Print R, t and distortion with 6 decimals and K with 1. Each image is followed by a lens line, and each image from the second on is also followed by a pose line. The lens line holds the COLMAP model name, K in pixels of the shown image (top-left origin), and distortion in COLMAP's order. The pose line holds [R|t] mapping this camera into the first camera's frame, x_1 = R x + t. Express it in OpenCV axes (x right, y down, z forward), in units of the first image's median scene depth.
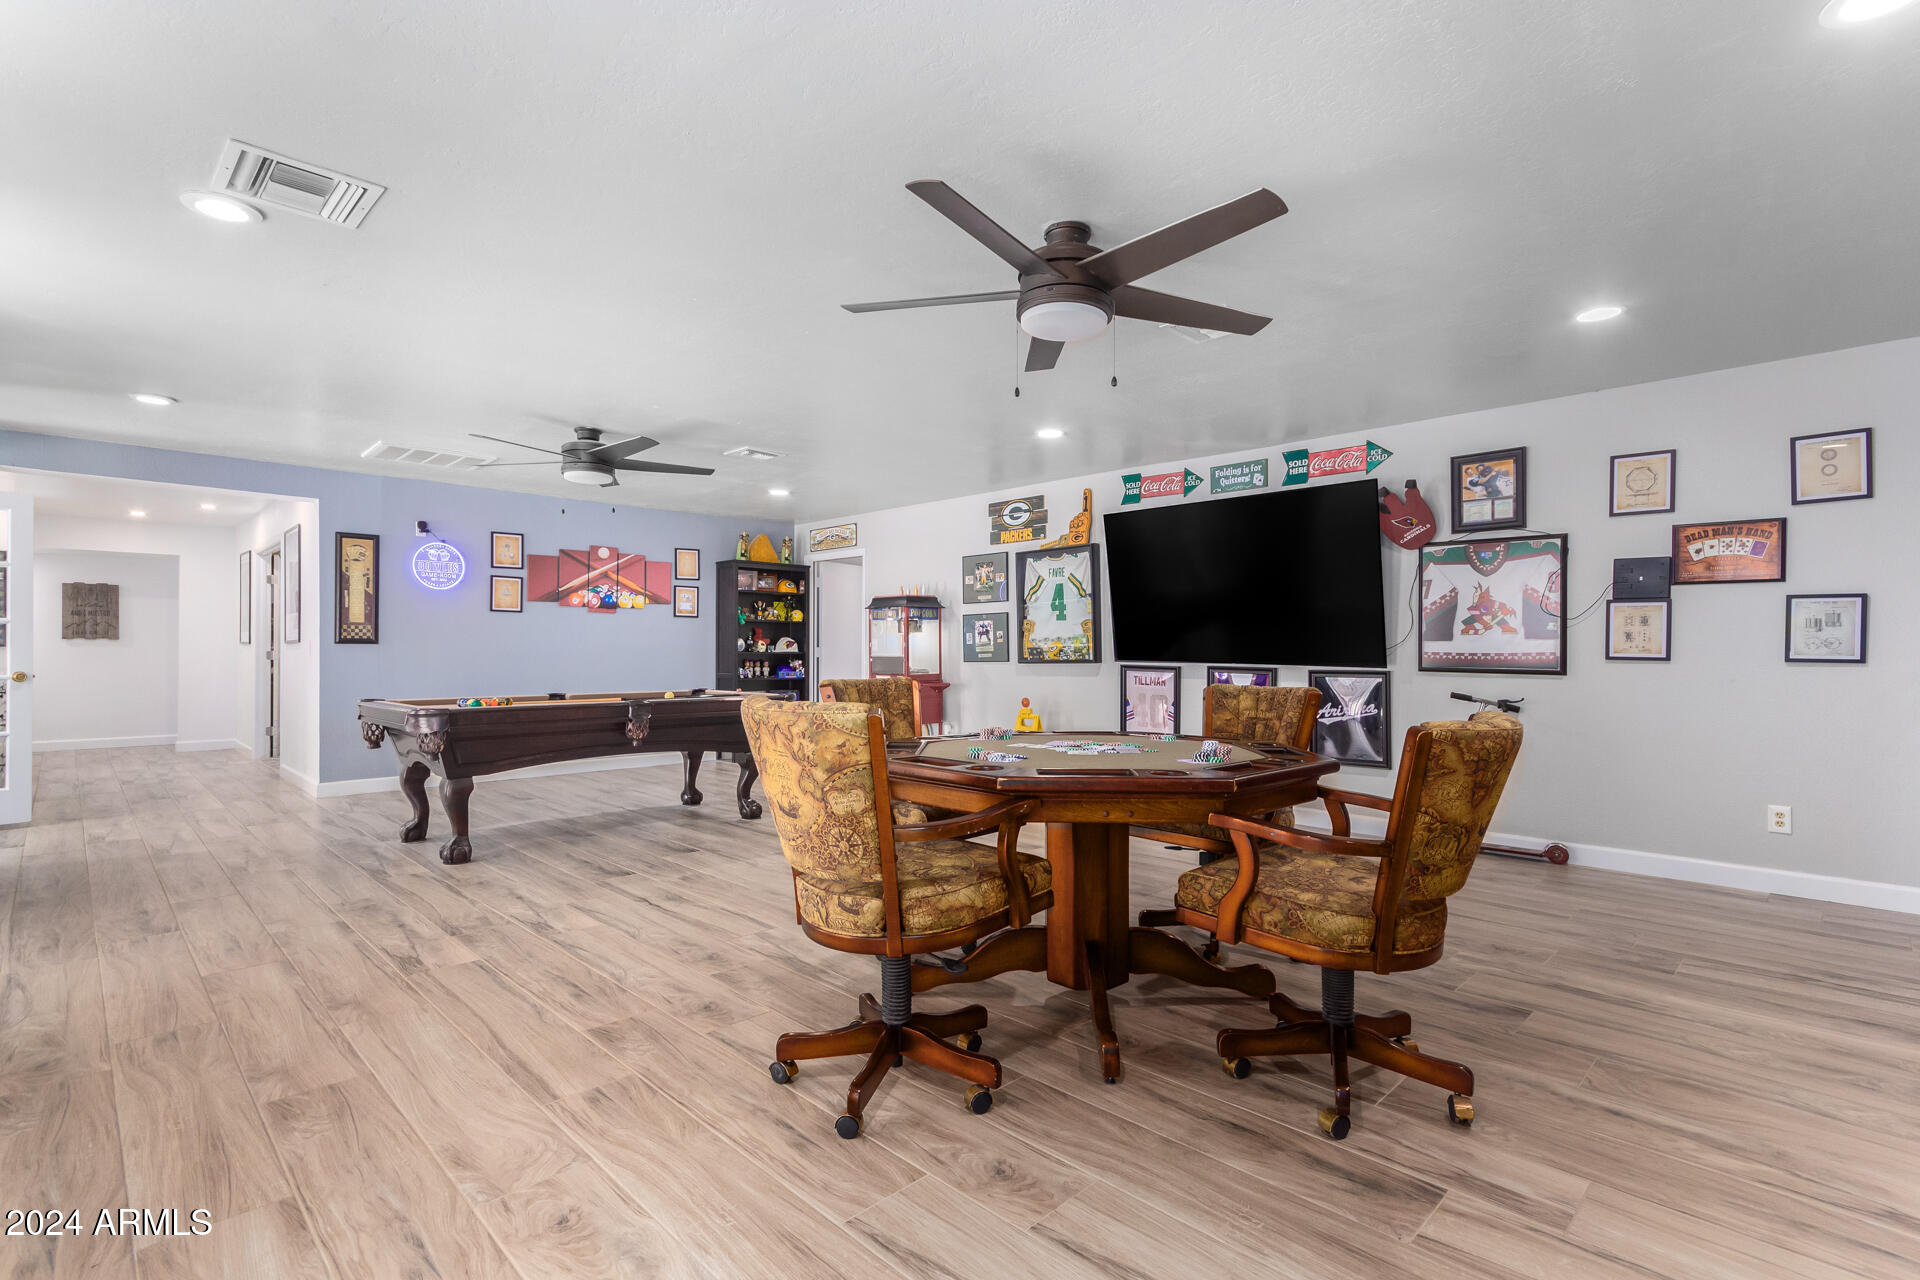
lens RADIAL K [[902.4, 0, 962.8], [0, 902.4, 646.2], [0, 0, 1]] dist [-0.004686, -0.000229]
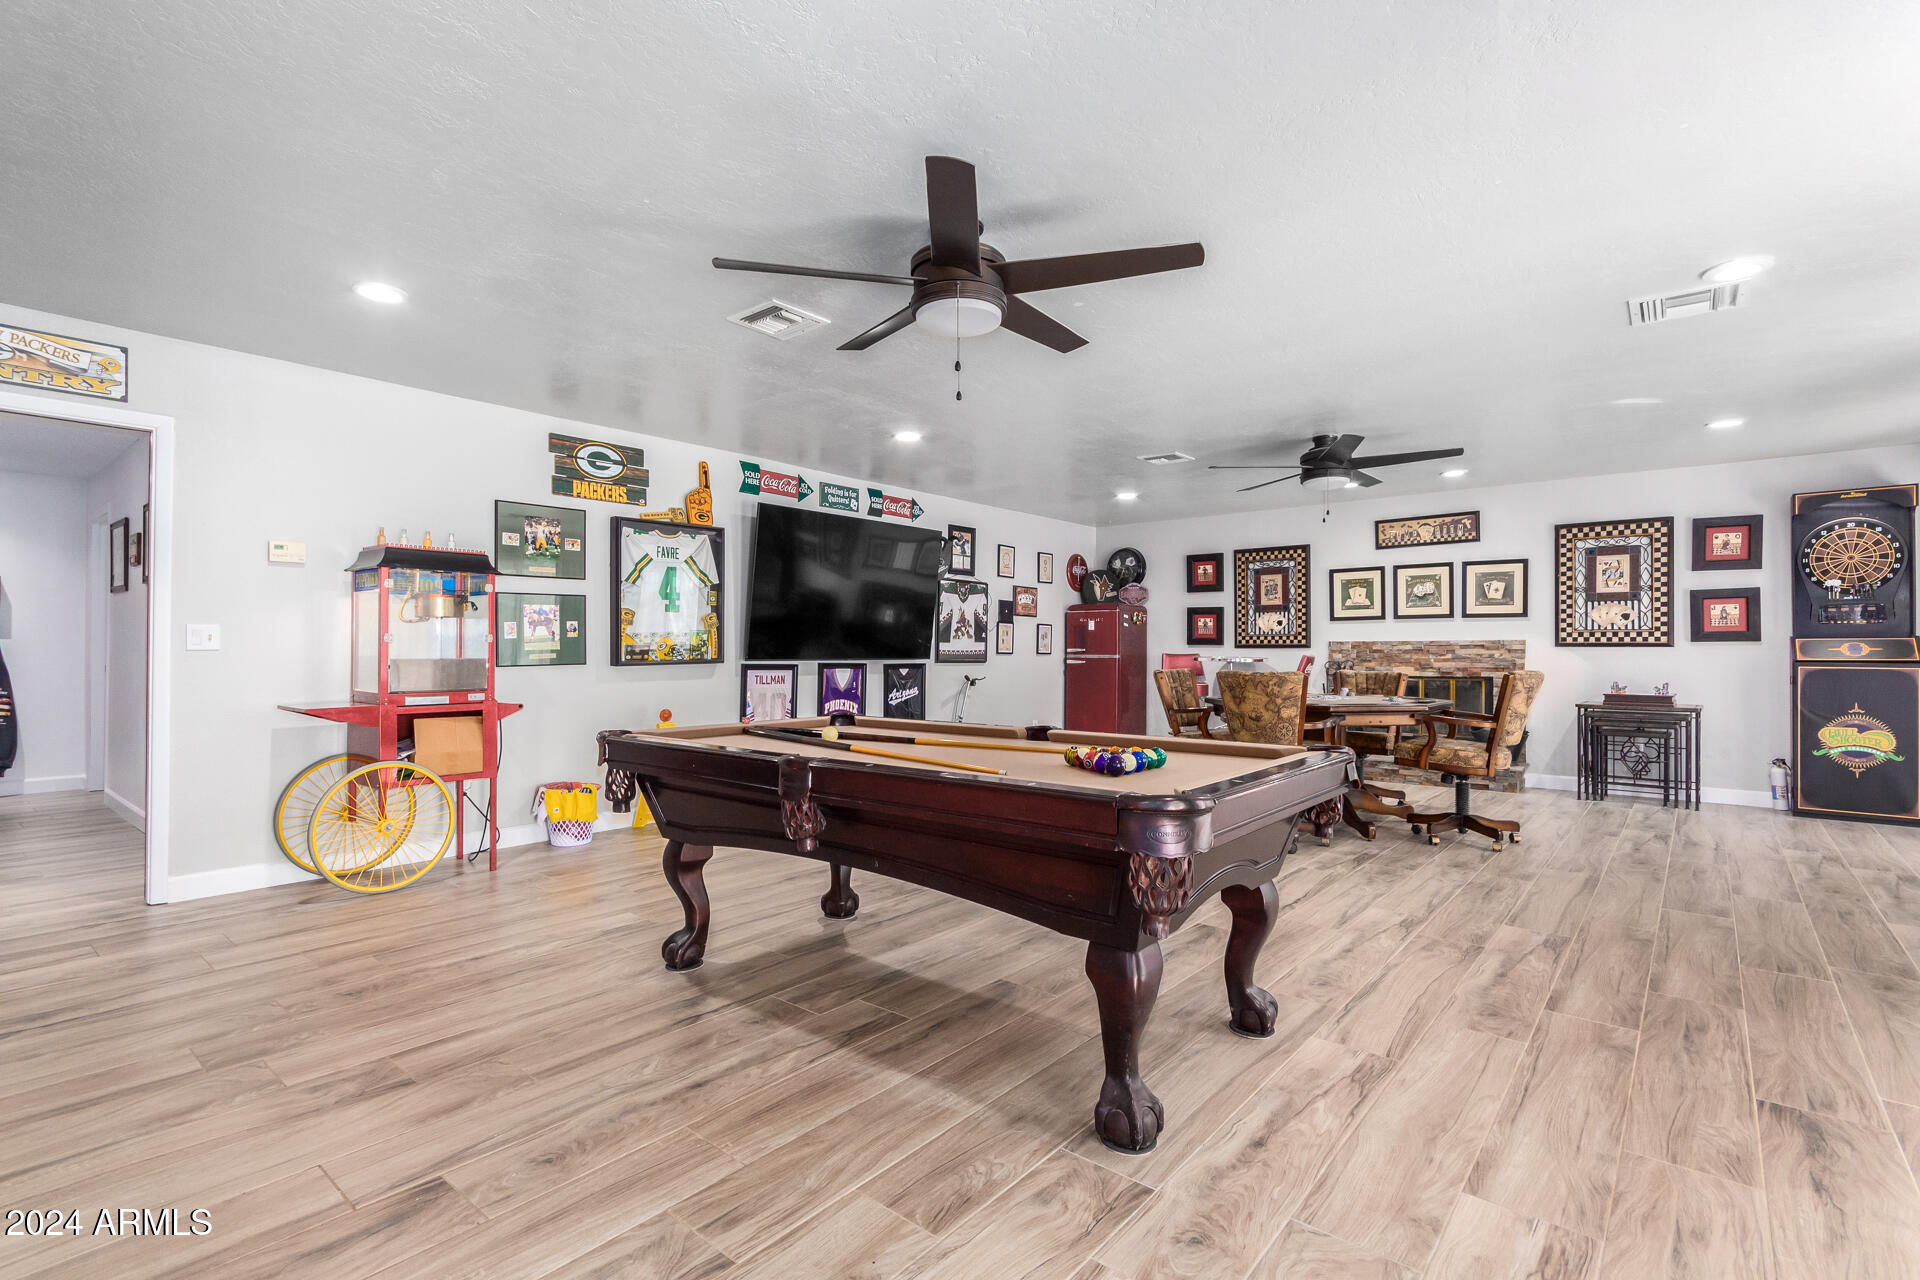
lens RADIAL K [[902.4, 0, 962.8], [0, 902.4, 646.2], [0, 0, 1]] dist [-0.004686, -0.000229]
pose [[-0.094361, 0.002101, 0.995536, -0.821253], [-0.005560, 0.999981, -0.002637, 0.003376], [-0.995522, -0.005784, -0.094348, 0.918123]]
